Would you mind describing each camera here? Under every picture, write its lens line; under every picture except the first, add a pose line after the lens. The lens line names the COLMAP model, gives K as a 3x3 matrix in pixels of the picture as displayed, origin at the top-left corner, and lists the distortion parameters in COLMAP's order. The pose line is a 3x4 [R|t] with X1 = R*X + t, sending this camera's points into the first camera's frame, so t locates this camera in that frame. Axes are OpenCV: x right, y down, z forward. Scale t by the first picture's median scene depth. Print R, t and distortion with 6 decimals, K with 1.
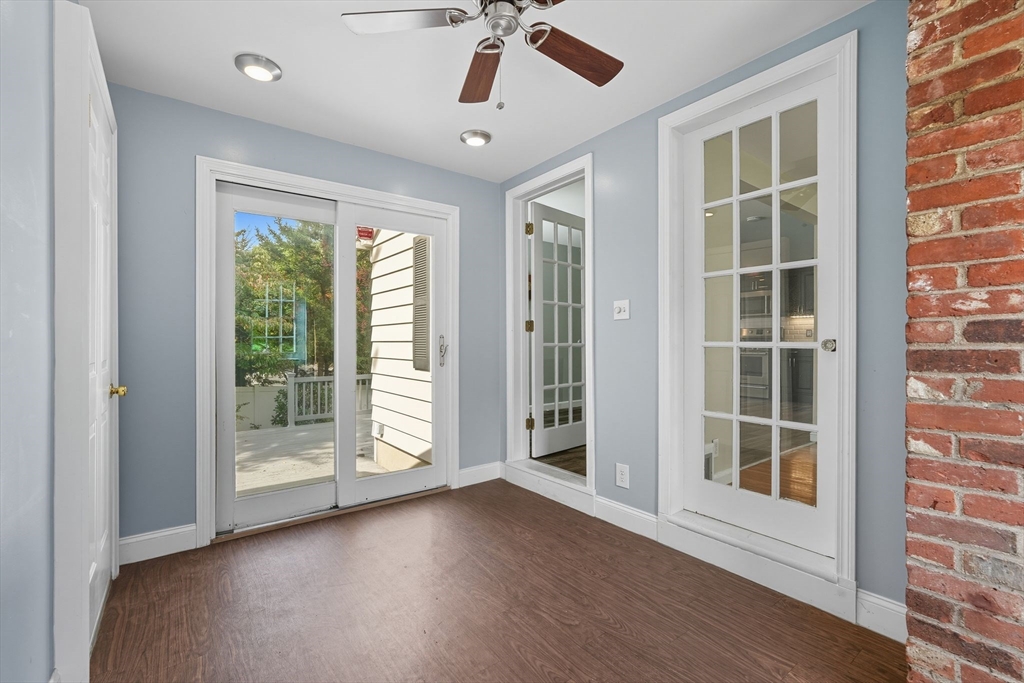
lens RADIAL K [[461.0, 0, 506.0], [0, 461.0, 343.6], [0, 0, 1]] dist [-0.008856, 0.003218]
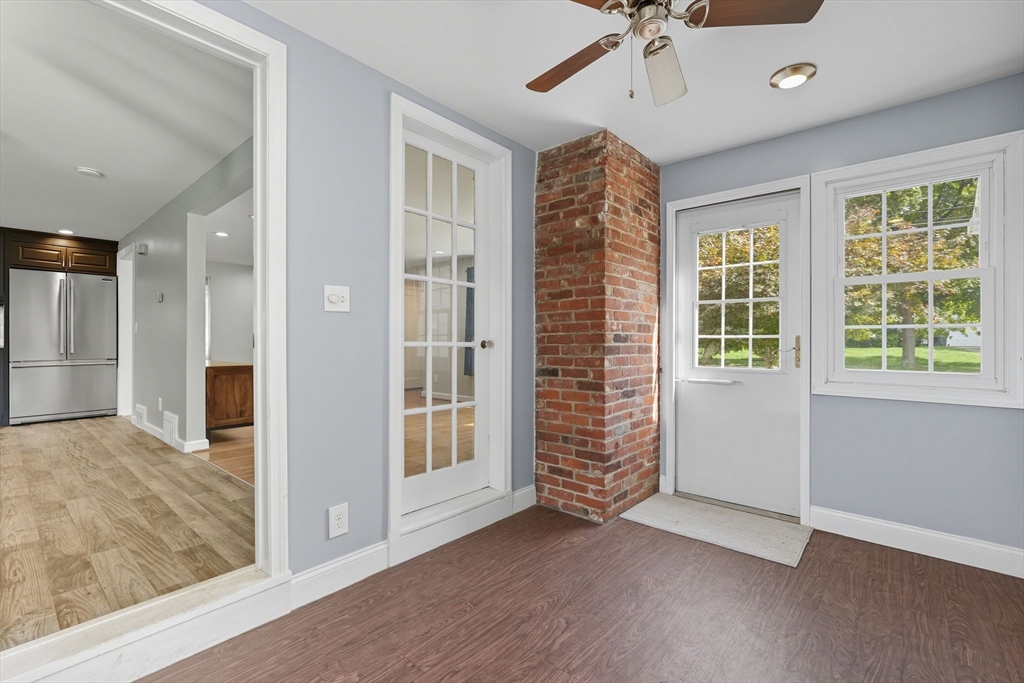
lens RADIAL K [[461.0, 0, 515.4], [0, 461.0, 340.1], [0, 0, 1]] dist [-0.008856, 0.003218]
pose [[-0.236599, 0.000847, 0.971607, -0.700935], [0.000399, 1.000000, -0.000775, -0.007507], [-0.971607, 0.000205, -0.236599, 1.160351]]
